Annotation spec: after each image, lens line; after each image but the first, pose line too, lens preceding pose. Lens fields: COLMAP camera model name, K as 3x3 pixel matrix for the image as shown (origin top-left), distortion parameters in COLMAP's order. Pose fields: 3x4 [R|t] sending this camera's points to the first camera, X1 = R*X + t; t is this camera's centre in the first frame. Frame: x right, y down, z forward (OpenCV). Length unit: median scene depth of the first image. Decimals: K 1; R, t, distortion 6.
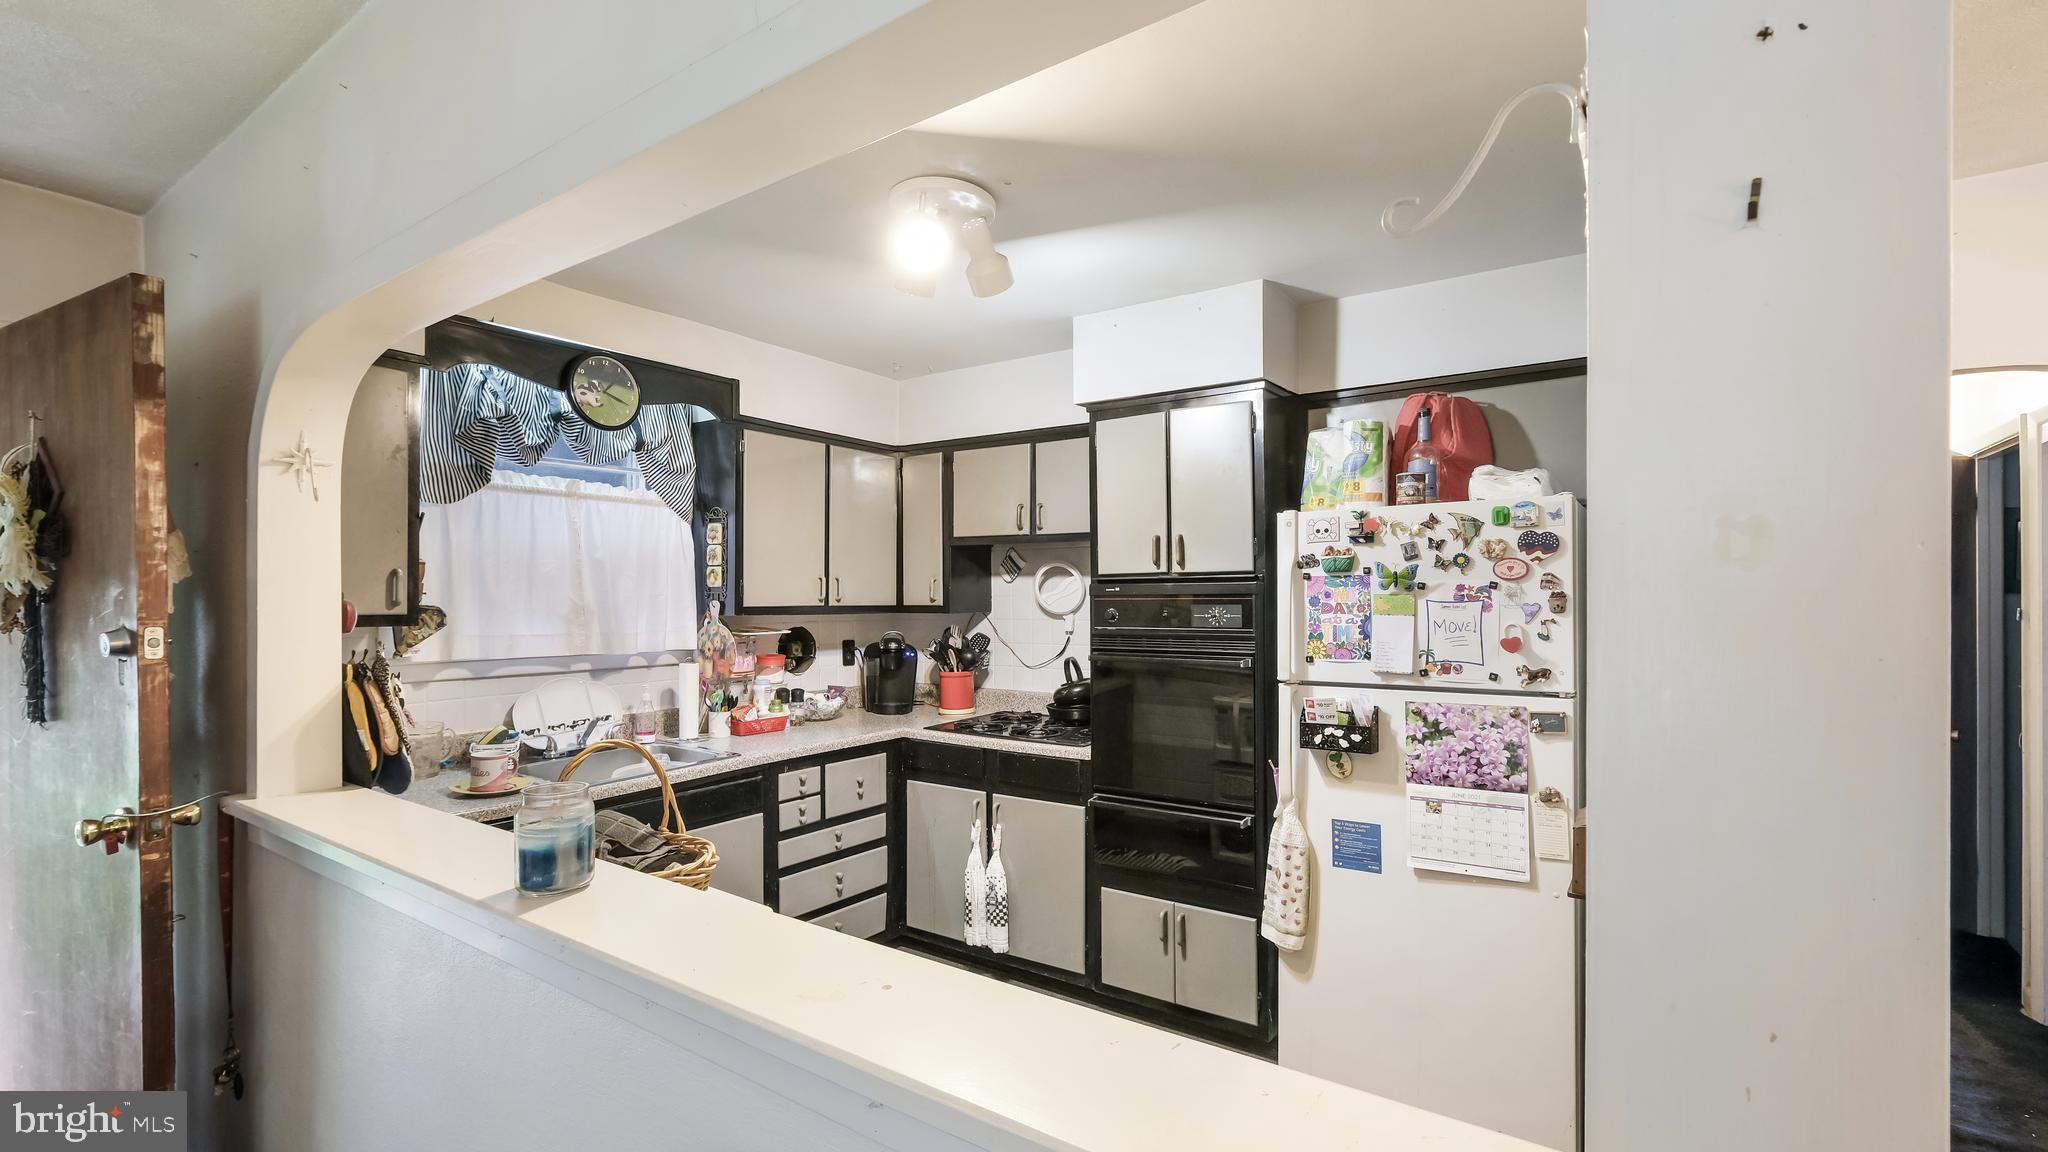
lens RADIAL K [[893.2, 0, 1021.9], [0, 893.2, 601.7], [0, 0, 1]] dist [0.002099, 0.000664]
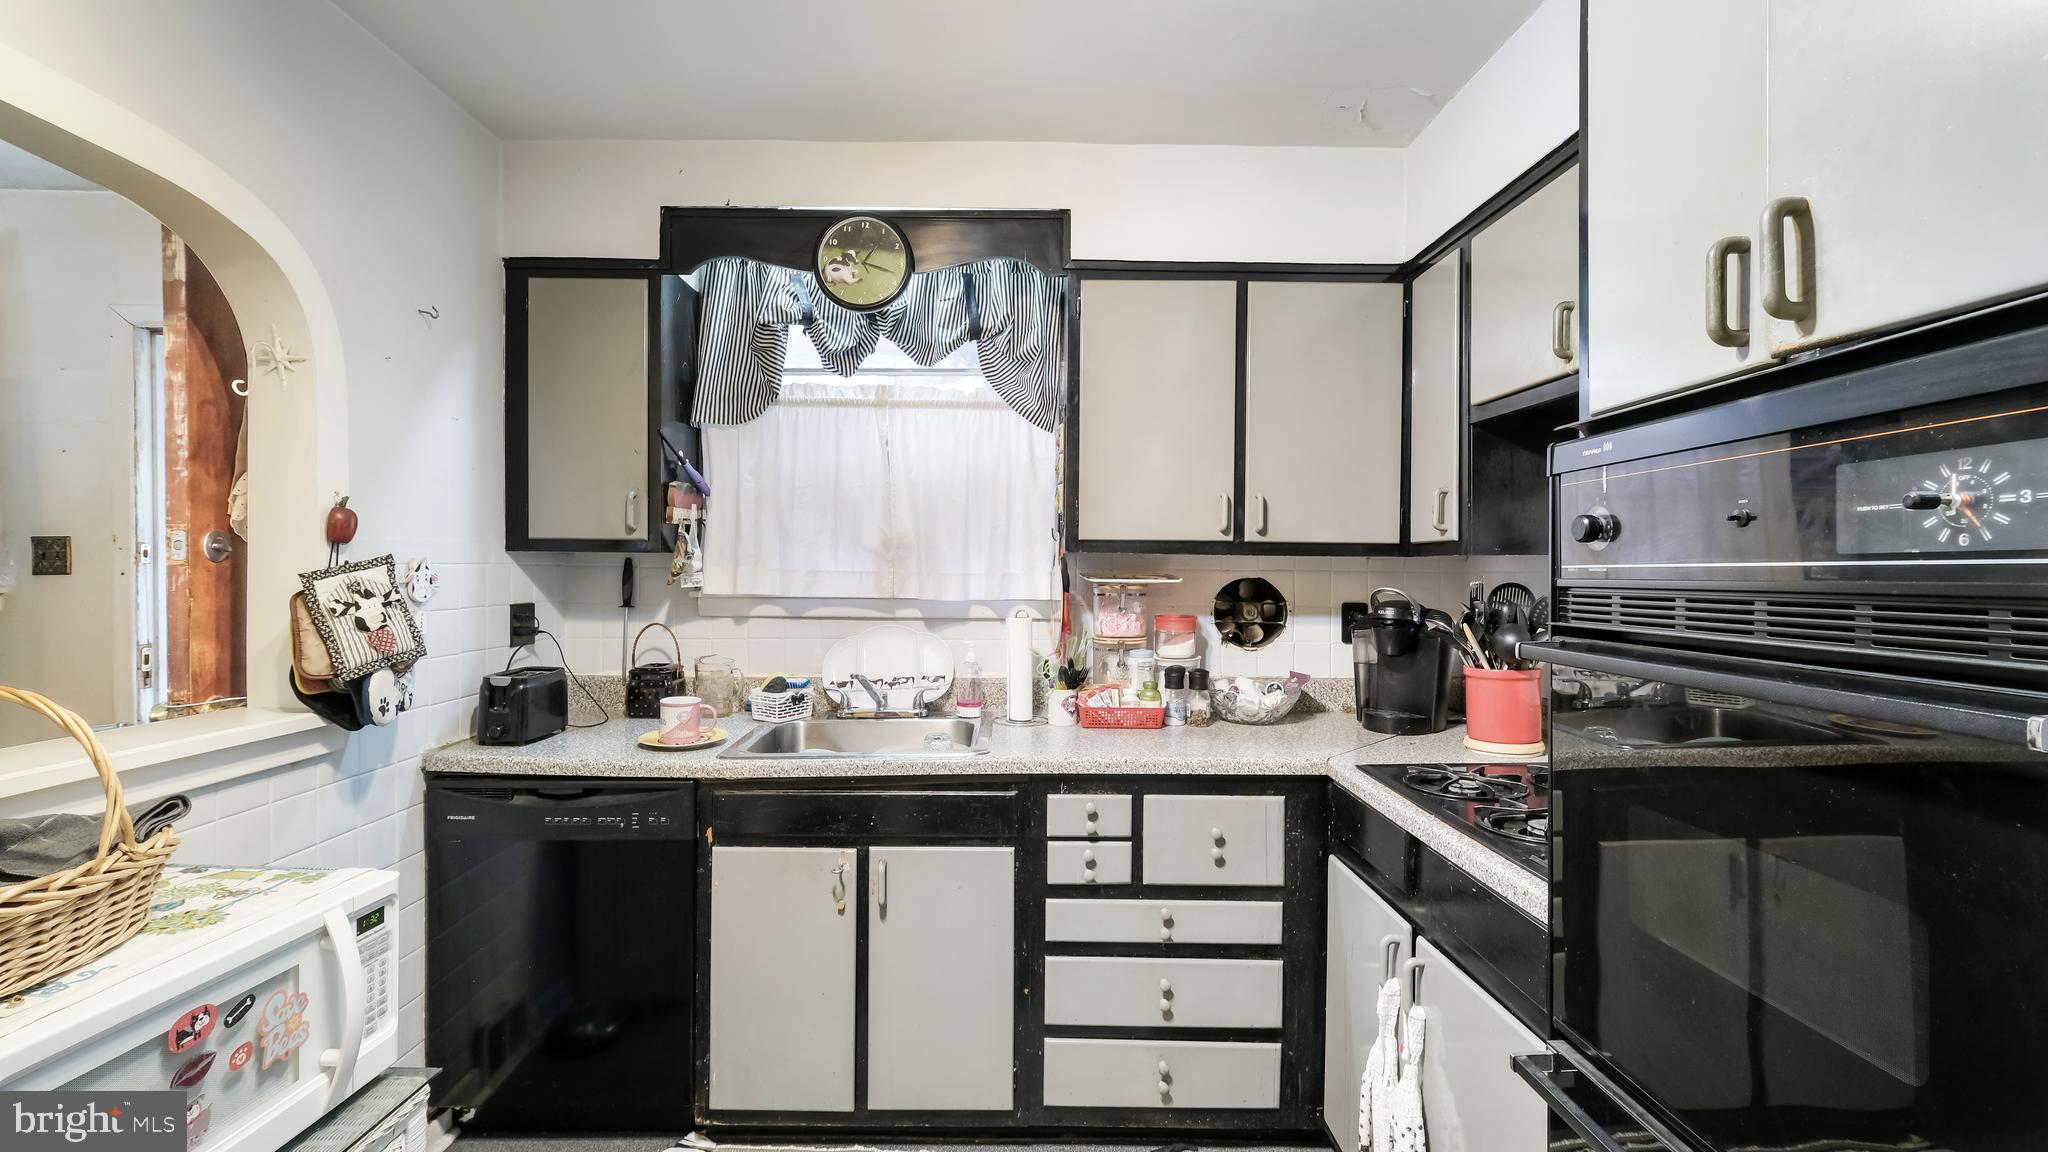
lens RADIAL K [[888.9, 0, 1024.0], [0, 888.9, 576.0], [0, 0, 1]] dist [0.001665, 0.000142]
pose [[0.581241, 0.011929, -0.813644, 0.270786], [-0.012845, 0.999902, 0.005483, 0.037235], [0.813630, 0.007265, 0.581337, 0.699765]]
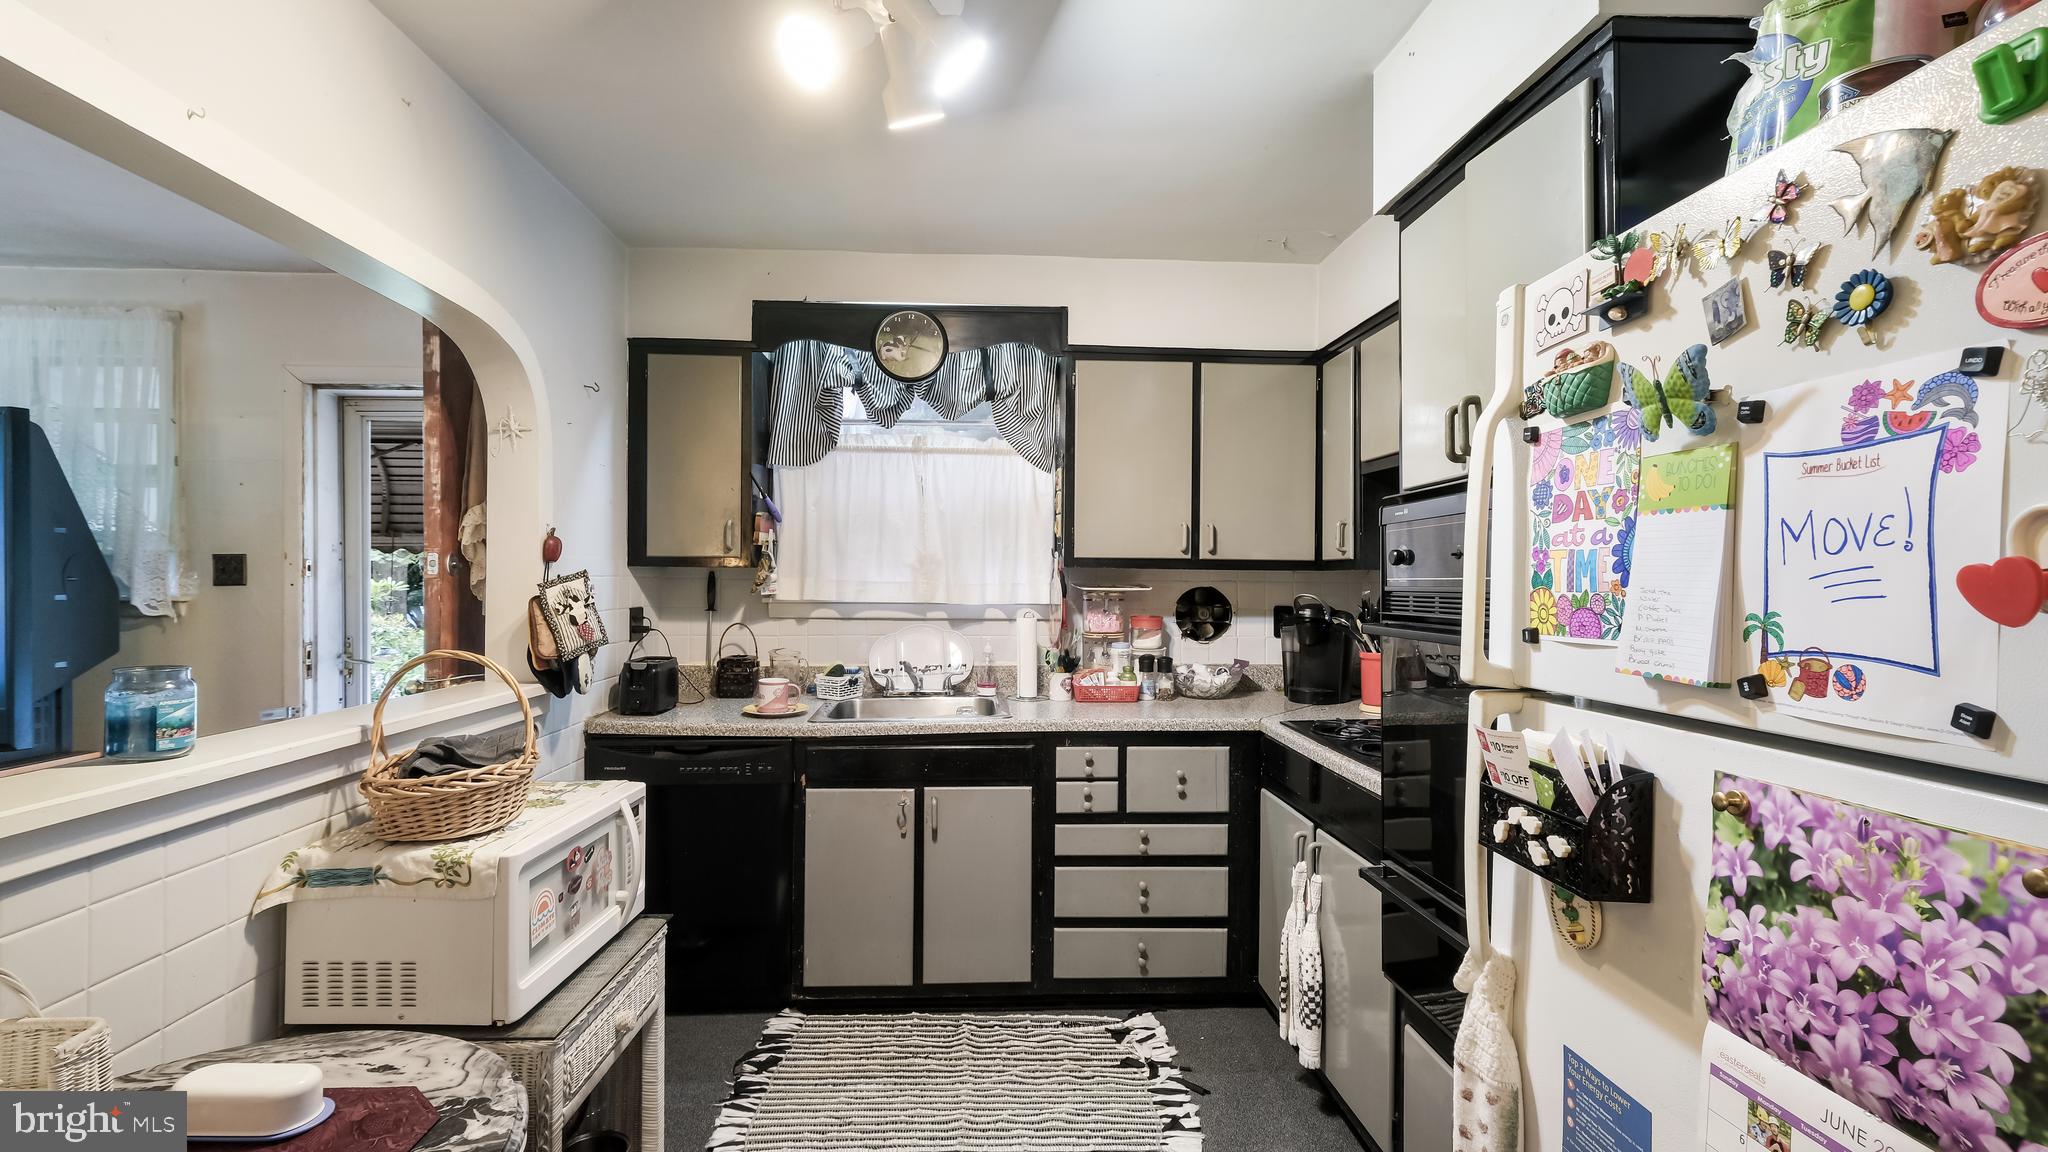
lens RADIAL K [[888.9, 0, 1024.0], [0, 888.9, 576.0], [0, 0, 1]] dist [0.001665, 0.000142]
pose [[0.623460, 0.002438, -0.781851, 0.438659], [-0.012108, 0.999905, -0.006538, 0.037599], [0.781761, 0.013543, 0.623431, 0.495630]]
